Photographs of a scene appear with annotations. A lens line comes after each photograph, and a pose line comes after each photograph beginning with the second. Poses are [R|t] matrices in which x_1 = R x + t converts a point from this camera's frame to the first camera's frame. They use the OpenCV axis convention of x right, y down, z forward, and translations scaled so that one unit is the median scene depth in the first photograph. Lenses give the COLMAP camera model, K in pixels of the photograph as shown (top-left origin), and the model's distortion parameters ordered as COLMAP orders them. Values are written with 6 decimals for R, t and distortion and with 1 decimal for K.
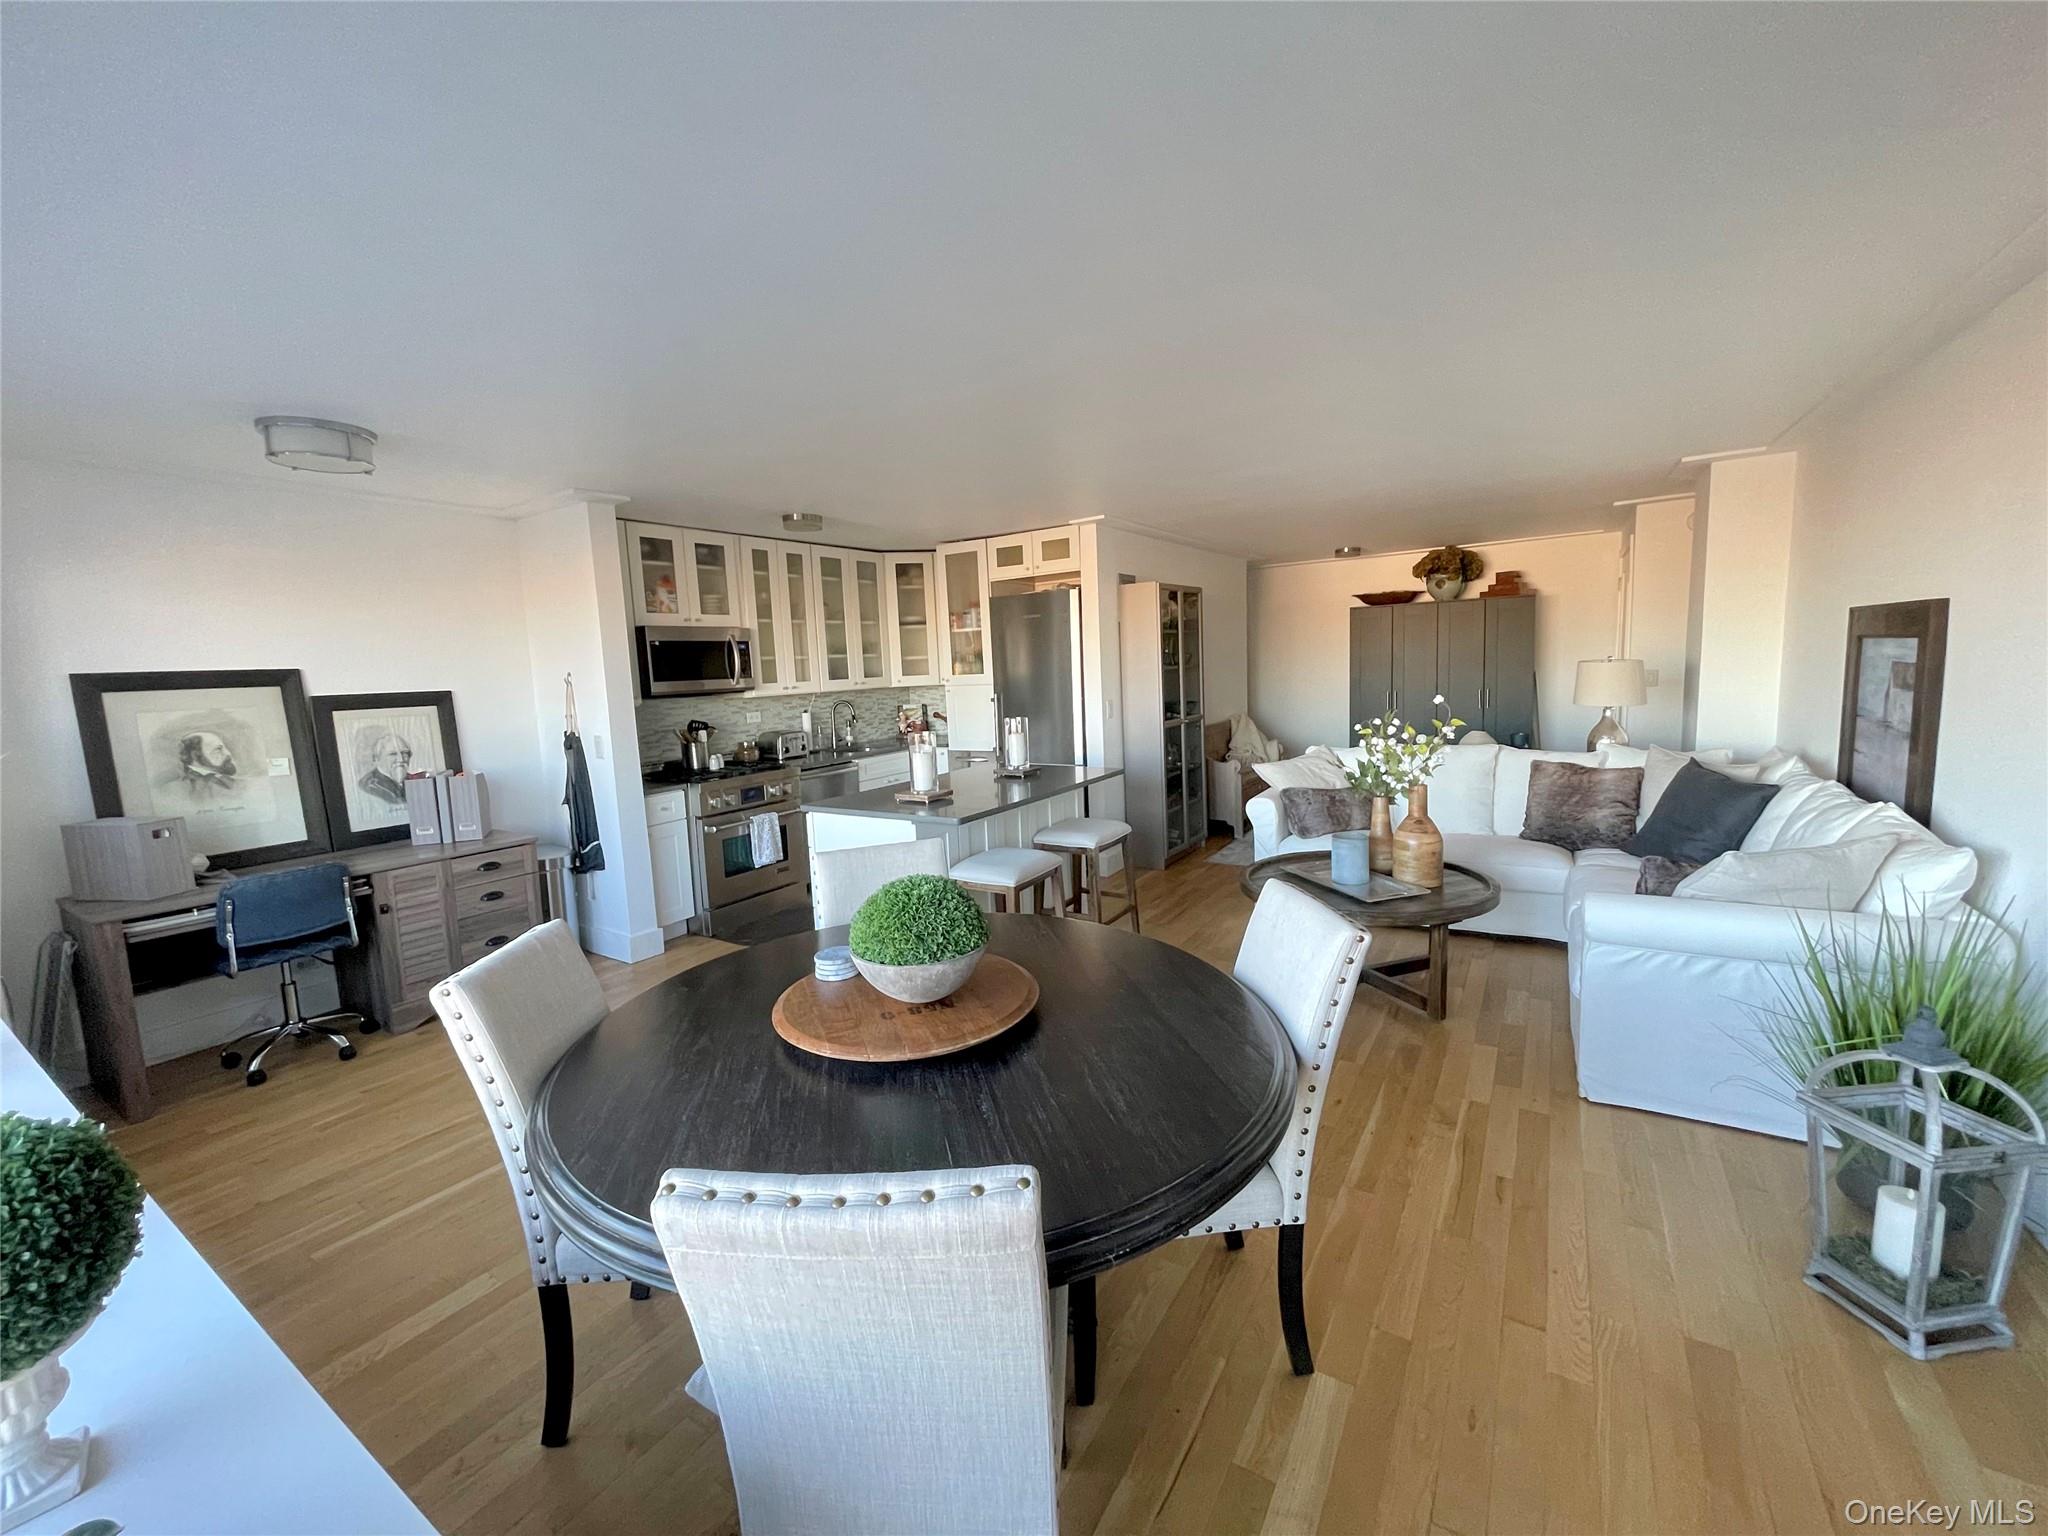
lens RADIAL K [[825.8, 0, 1019.9], [0, 825.8, 763.1], [0, 0, 1]] dist [-0.000602, 0.000247]
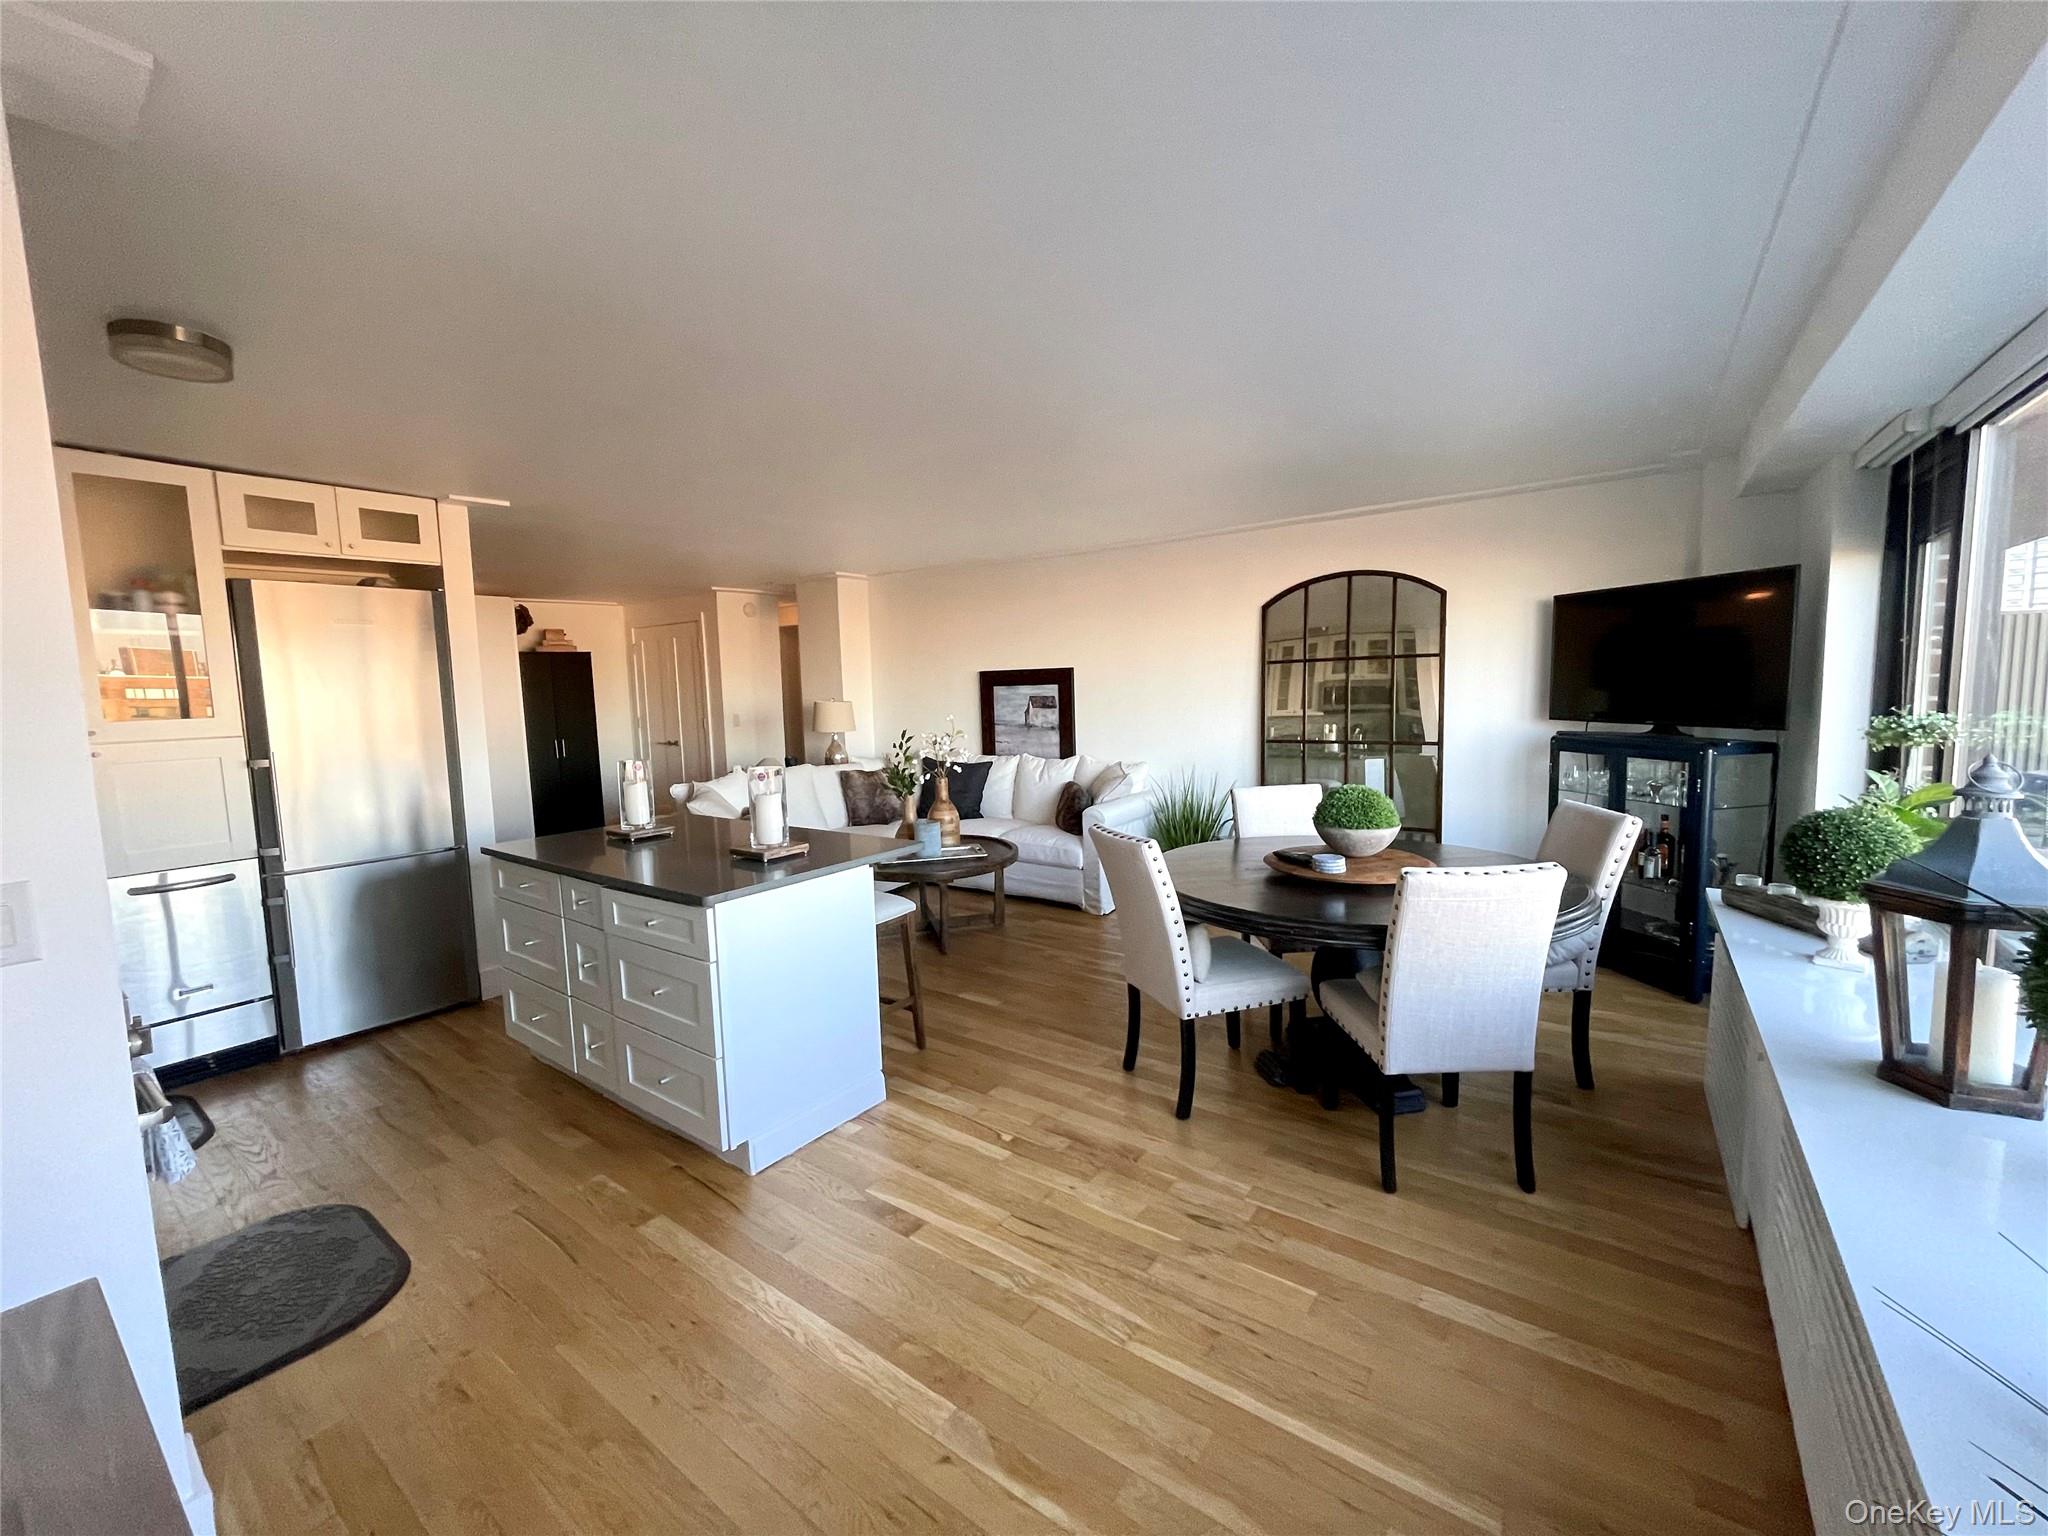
lens RADIAL K [[825.8, 0, 1021.0], [0, 825.8, 762.3], [0, 0, 1]] dist [-0.000602, 0.000247]
pose [[0.054676, -0.056587, 0.996899, -0.589932], [0.149322, 0.987629, 0.047871, -0.033081], [-0.987276, 0.146242, 0.062449, 0.501684]]
